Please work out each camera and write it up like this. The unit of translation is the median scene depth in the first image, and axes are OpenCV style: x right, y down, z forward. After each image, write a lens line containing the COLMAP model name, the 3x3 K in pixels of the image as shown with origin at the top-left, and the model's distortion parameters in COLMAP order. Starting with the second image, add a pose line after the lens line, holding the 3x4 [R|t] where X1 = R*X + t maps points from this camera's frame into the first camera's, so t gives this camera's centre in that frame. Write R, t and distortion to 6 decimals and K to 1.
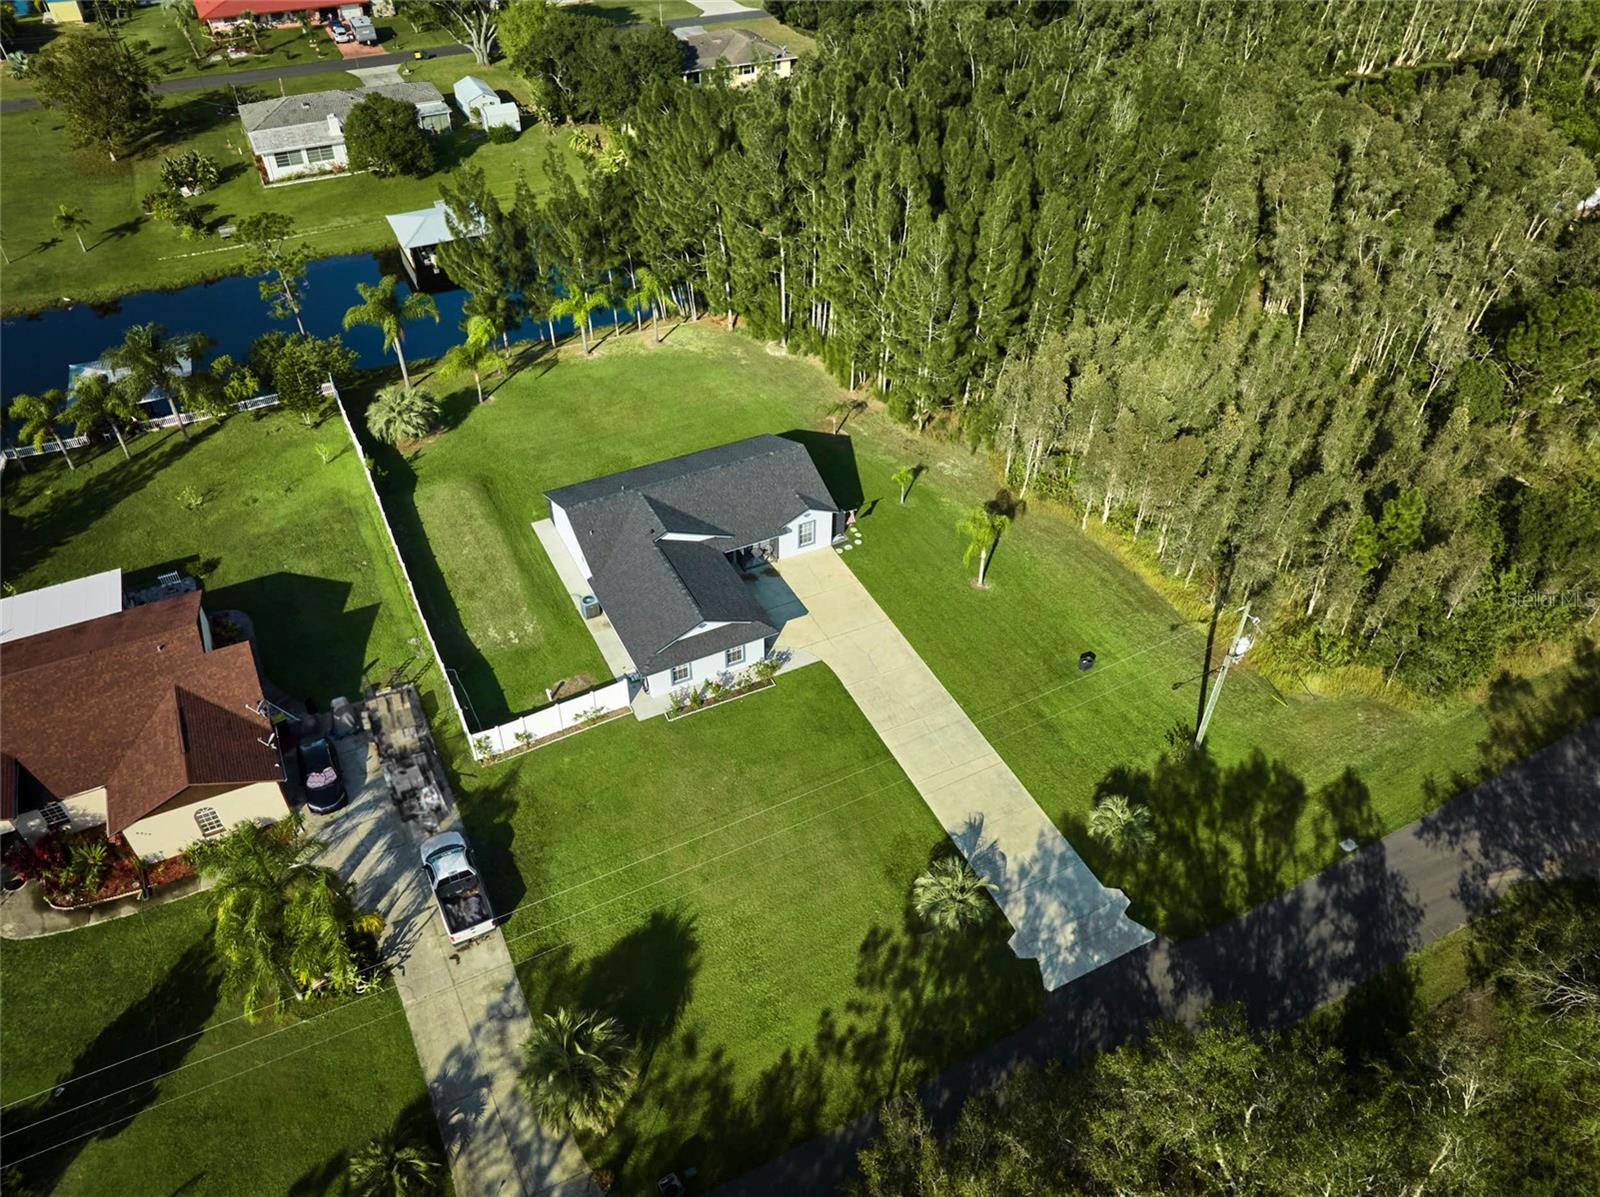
lens RADIAL K [[1127.4, 0, 800.0], [0, 1127.4, 598.5], [0, 0, 1]] dist [-0.029939, -0.004418]
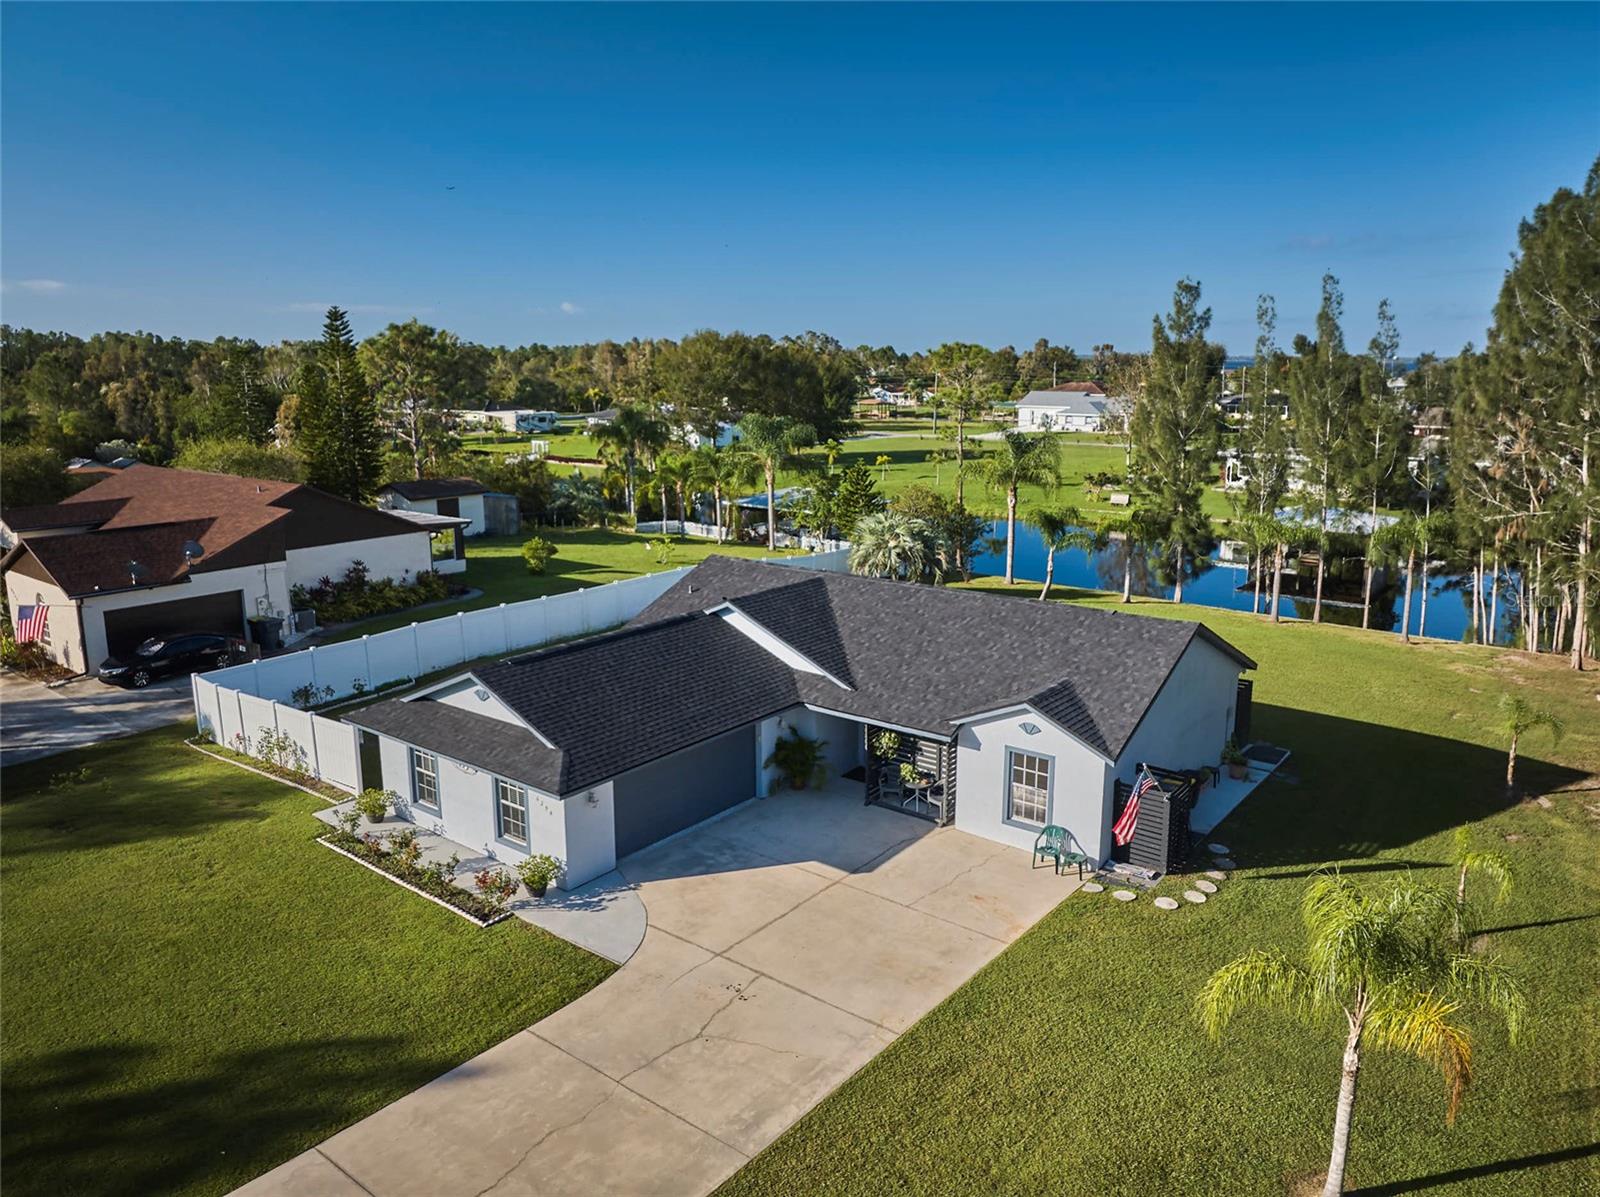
lens RADIAL K [[1127.4, 0, 800.0], [0, 1127.4, 598.5], [0, 0, 1]] dist [-0.029939, -0.004418]
pose [[0.424817, 0.173769, -0.888445, 0.311220], [-0.587099, 0.799920, -0.124271, -0.020485], [0.689090, 0.574398, 0.441839, 0.824401]]
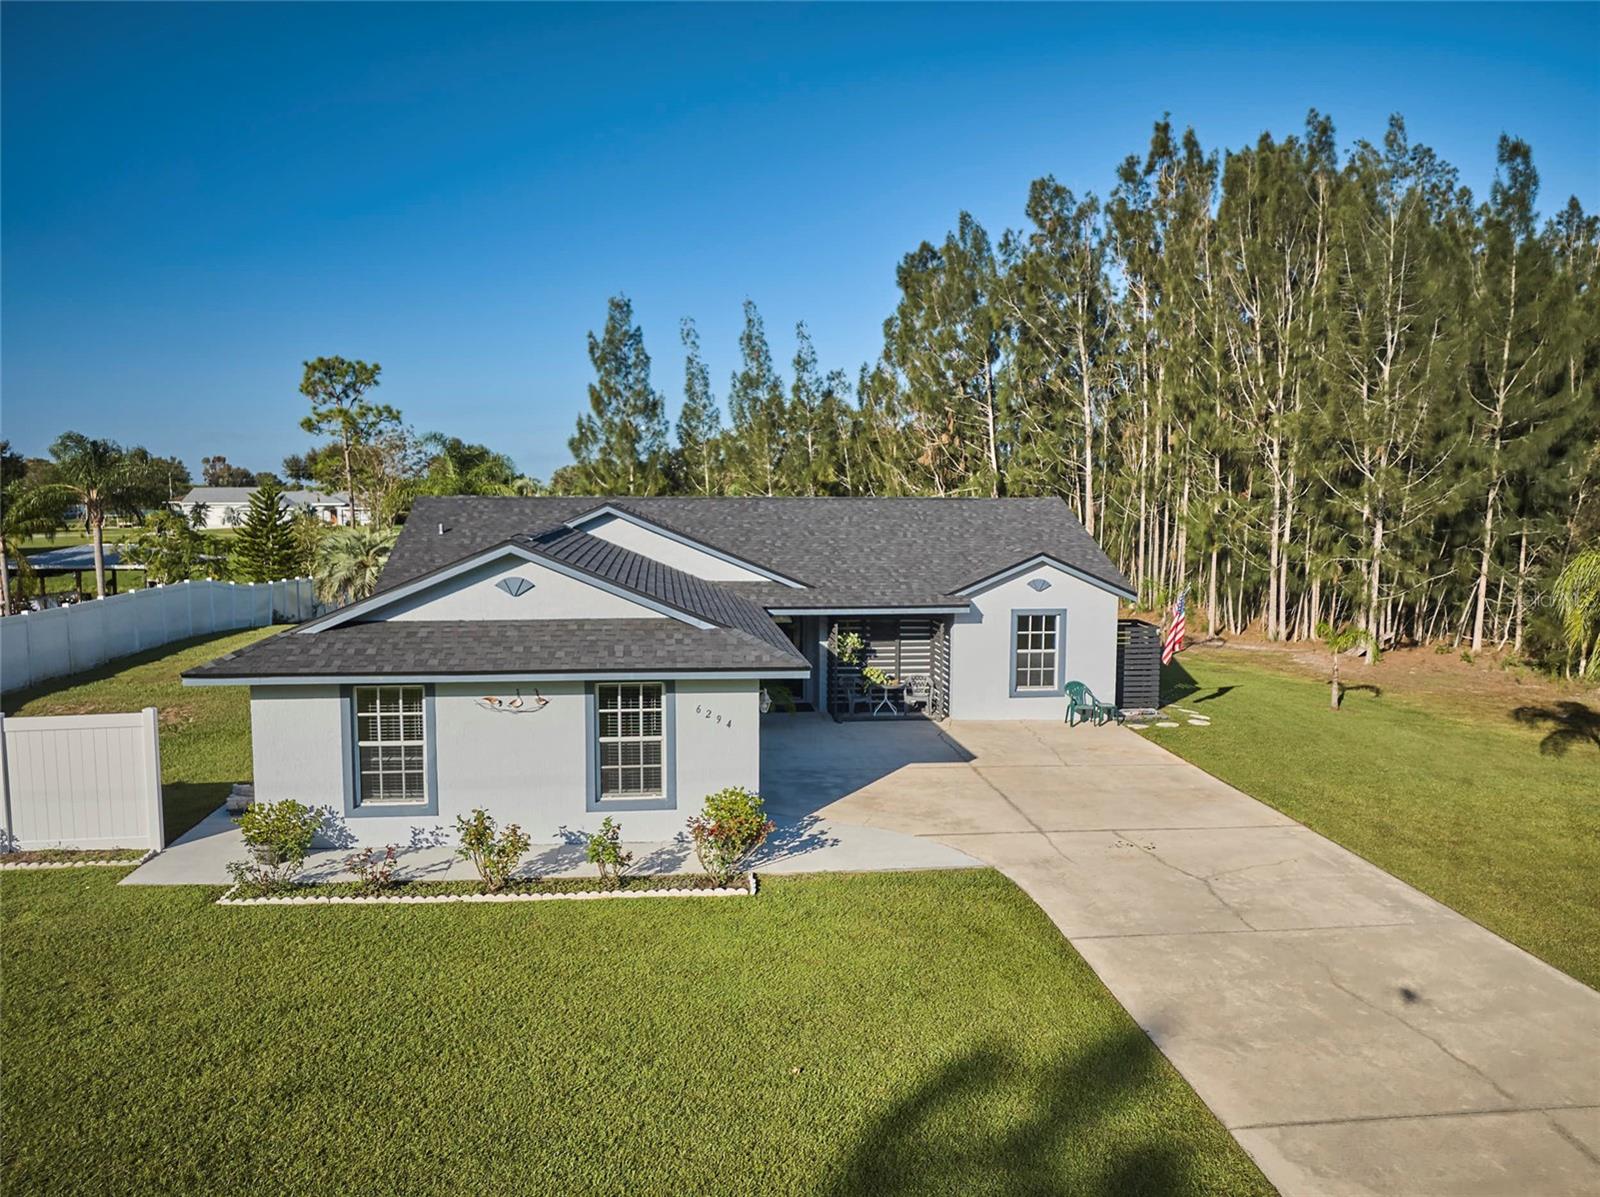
lens RADIAL K [[1127.4, 0, 800.0], [0, 1127.4, 598.5], [0, 0, 1]] dist [-0.029939, -0.004418]
pose [[0.939273, 0.019843, -0.342597, 0.060318], [-0.215919, 0.810125, -0.545048, 0.144470], [0.266731, 0.585922, 0.765212, 0.773199]]
